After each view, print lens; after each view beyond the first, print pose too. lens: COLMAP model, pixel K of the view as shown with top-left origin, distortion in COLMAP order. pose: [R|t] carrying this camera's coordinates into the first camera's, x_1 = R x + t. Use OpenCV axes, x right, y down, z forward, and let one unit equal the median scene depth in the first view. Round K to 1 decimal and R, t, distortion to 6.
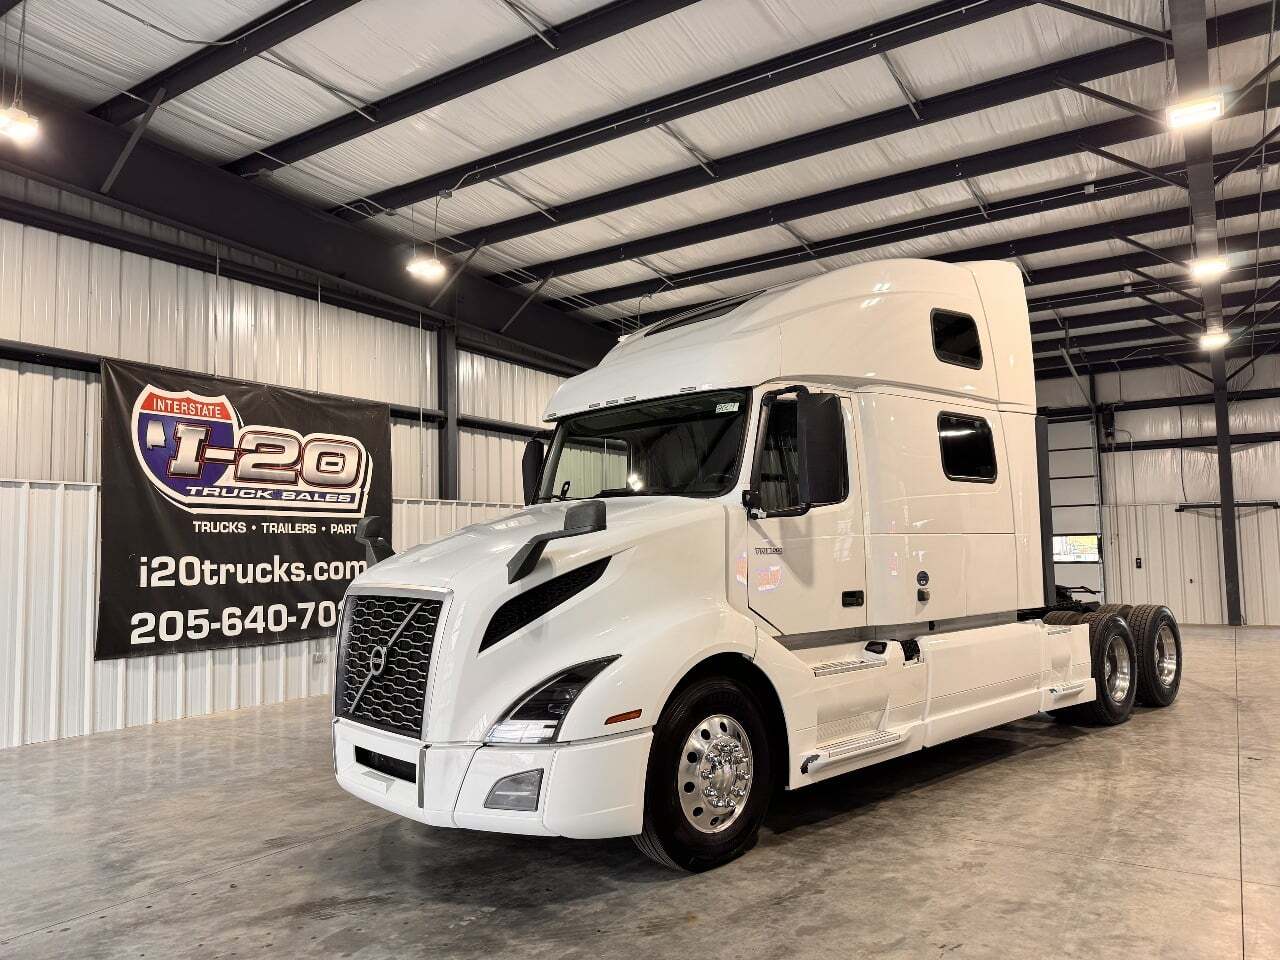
lens RADIAL K [[895.8, 0, 644.6], [0, 895.8, 482.1], [0, 0, 1]] dist [0.064576, -0.081231]
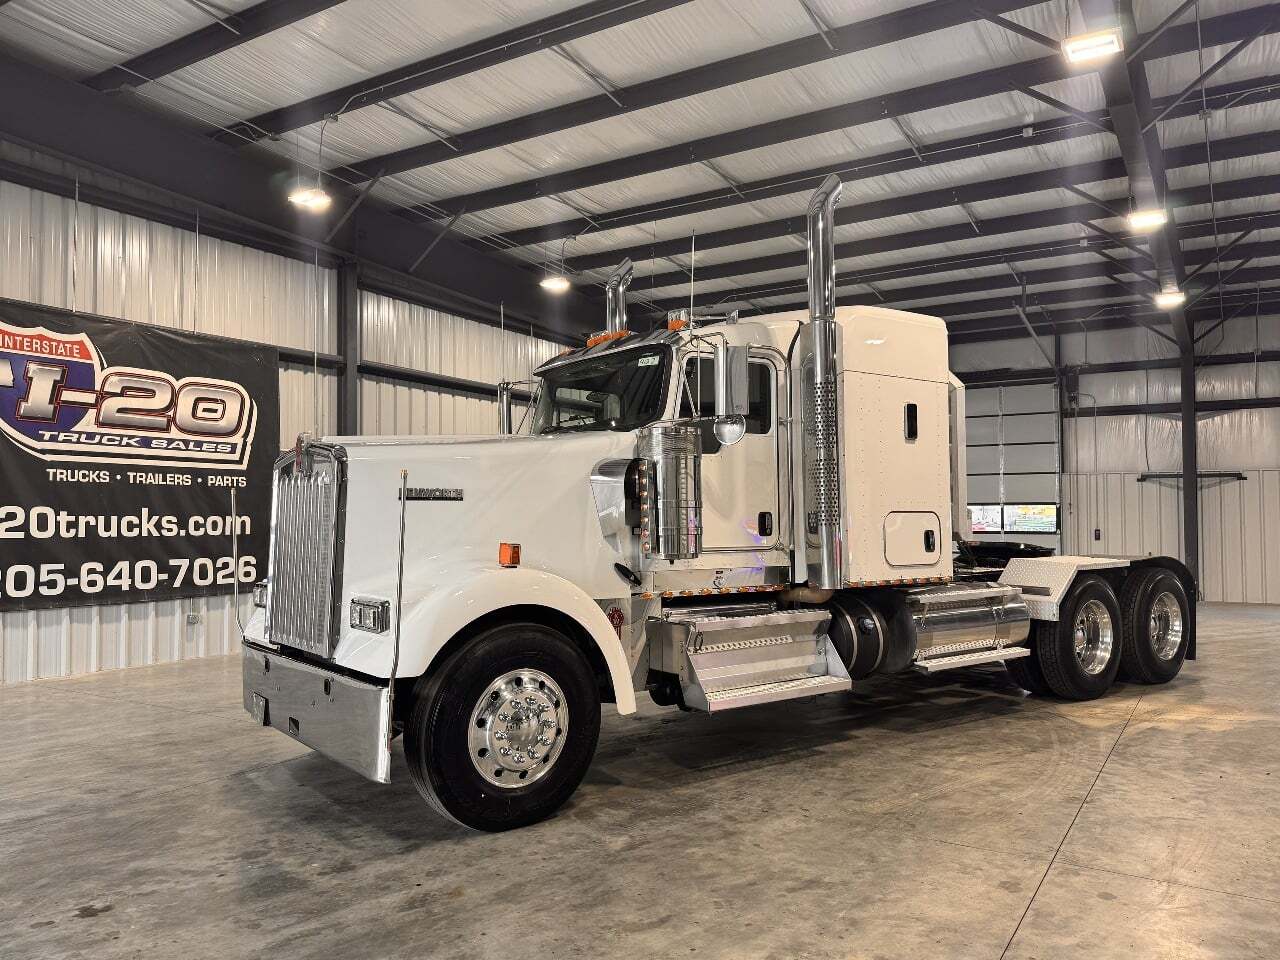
lens RADIAL K [[951.1, 0, 640.0], [0, 951.1, 480.0], [0, 0, 1]] dist [0.061446, -0.078660]
pose [[0.999603, 0.019773, 0.020070, 0.079906], [-0.020565, 0.998985, 0.040087, 0.002543], [-0.019257, -0.040484, 0.998995, 0.005283]]
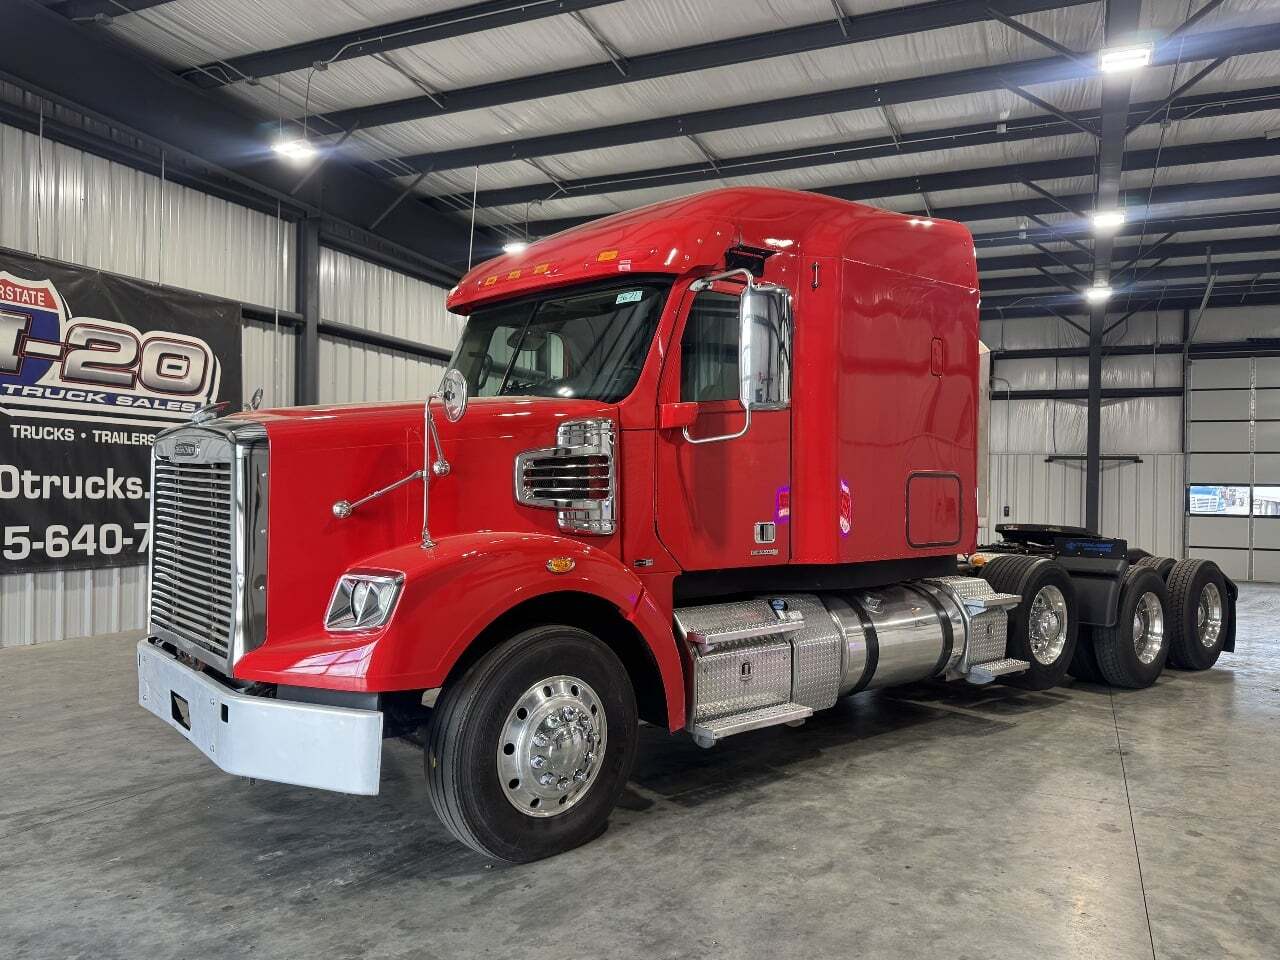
lens RADIAL K [[965.2, 0, 640.0], [0, 965.2, 480.0], [0, 0, 1]] dist [0.013674, 0.001339]
pose [[0.988252, 0.038399, 0.147930, -0.036901], [-0.048713, 0.996580, 0.066741, 0.004406], [-0.144861, -0.073163, 0.986743, -0.004329]]
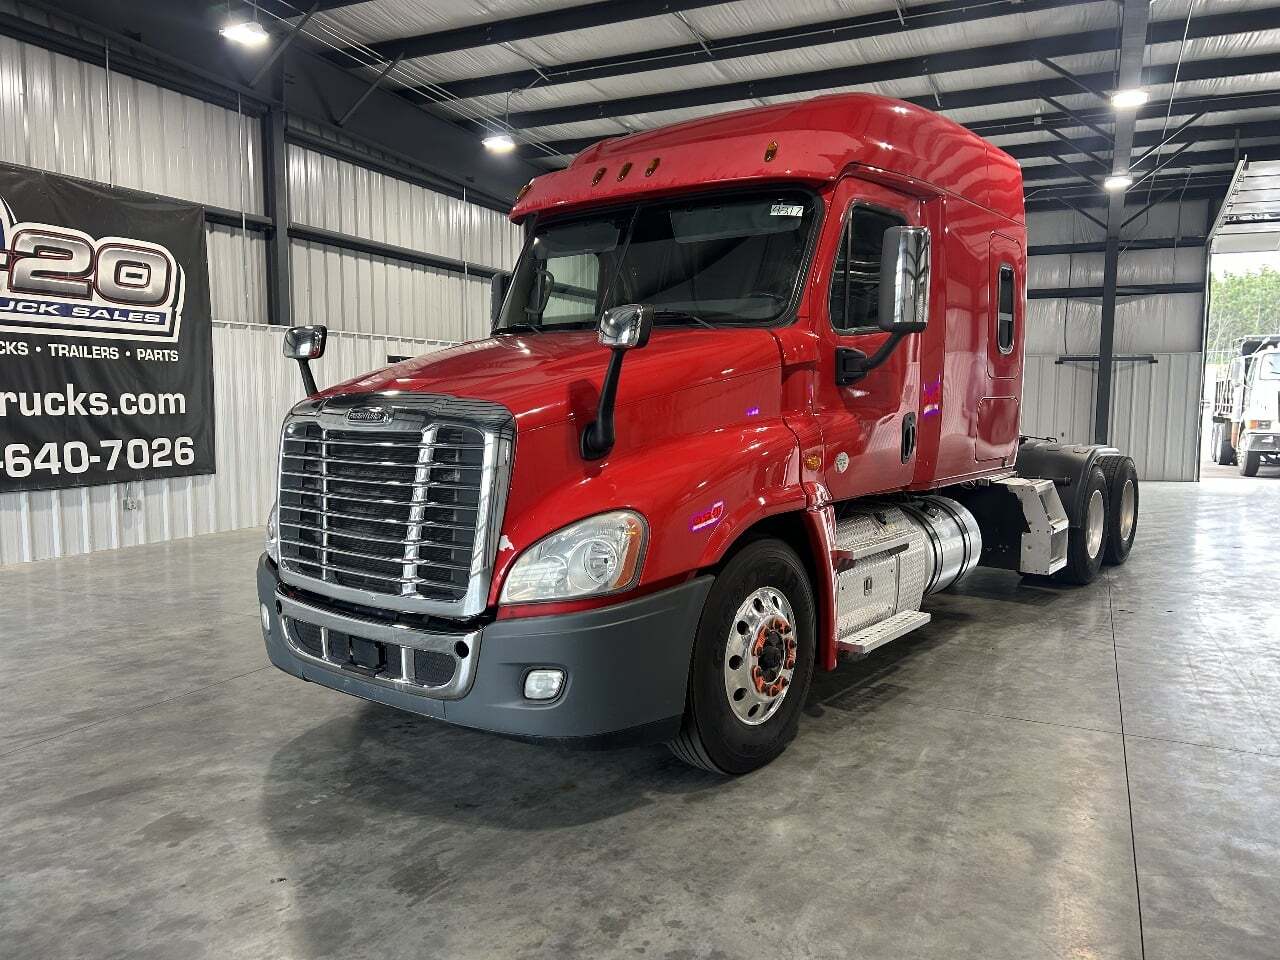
lens RADIAL K [[965.2, 0, 640.0], [0, 965.2, 480.0], [0, 0, 1]] dist [0.013674, 0.001339]
pose [[0.990110, 0.012145, 0.139763, -0.007459], [-0.035002, 0.986125, 0.162273, 0.004468], [-0.135853, -0.165561, 0.976798, 0.031939]]
